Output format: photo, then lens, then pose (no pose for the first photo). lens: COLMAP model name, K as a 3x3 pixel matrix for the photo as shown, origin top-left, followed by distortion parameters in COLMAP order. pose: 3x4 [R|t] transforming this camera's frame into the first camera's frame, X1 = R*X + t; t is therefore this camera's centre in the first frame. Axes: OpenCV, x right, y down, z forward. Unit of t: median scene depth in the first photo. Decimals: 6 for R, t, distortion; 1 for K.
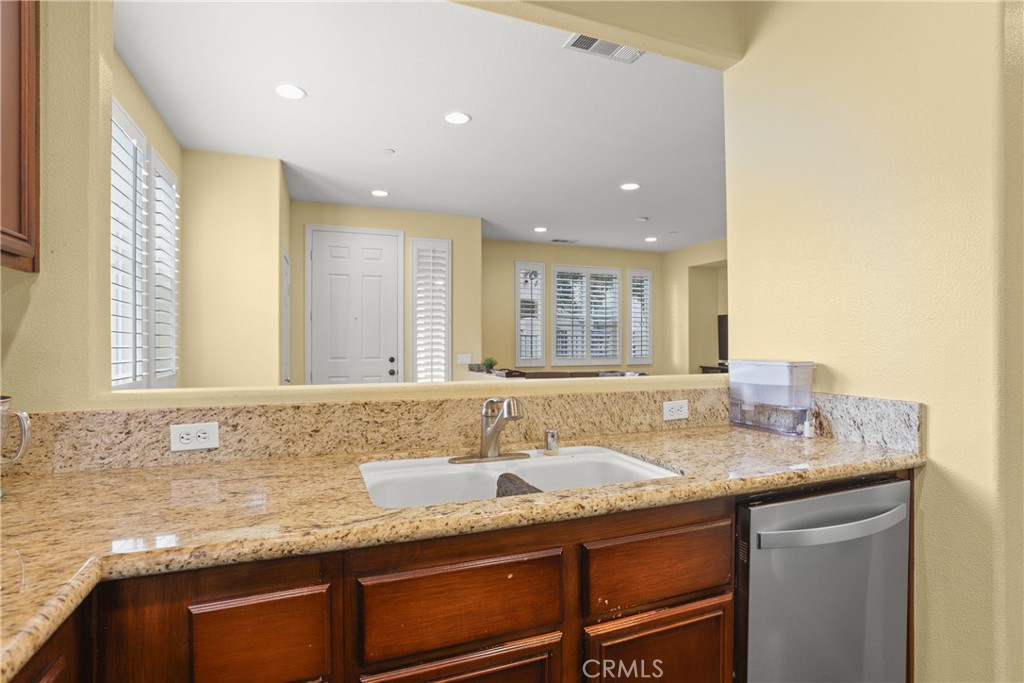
lens RADIAL K [[512.2, 0, 511.8], [0, 512.2, 349.9], [0, 0, 1]] dist [-0.028943, 0.001021]
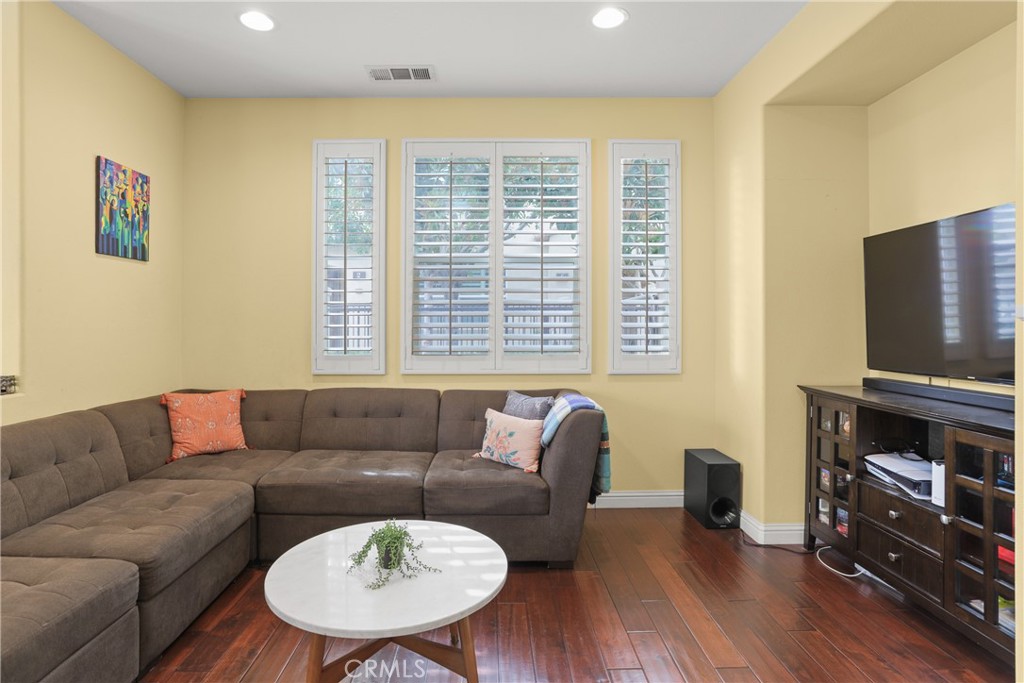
lens RADIAL K [[534.0, 0, 510.0], [0, 534.0, 326.9], [0, 0, 1]] dist [-0.068873, 0.037044]
pose [[0.936896, 0.003752, -0.349589, 0.306198], [-0.006150, 0.999965, -0.005751, -0.005483], [0.349555, 0.007538, 0.936886, 0.593220]]
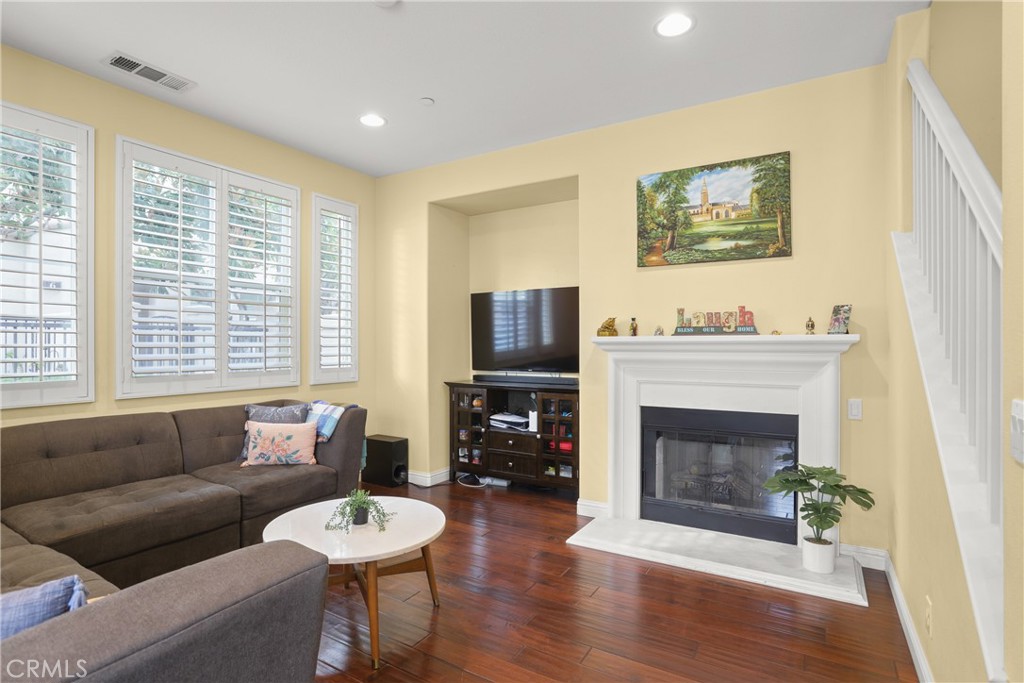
lens RADIAL K [[512.2, 0, 511.8], [0, 512.2, 349.9], [0, 0, 1]] dist [-0.028943, 0.001021]
pose [[0.792615, -0.003295, 0.609714, 0.081187], [0.004214, 0.999991, -0.000074, -0.003779], [-0.609708, 0.002628, 0.792622, 0.505602]]
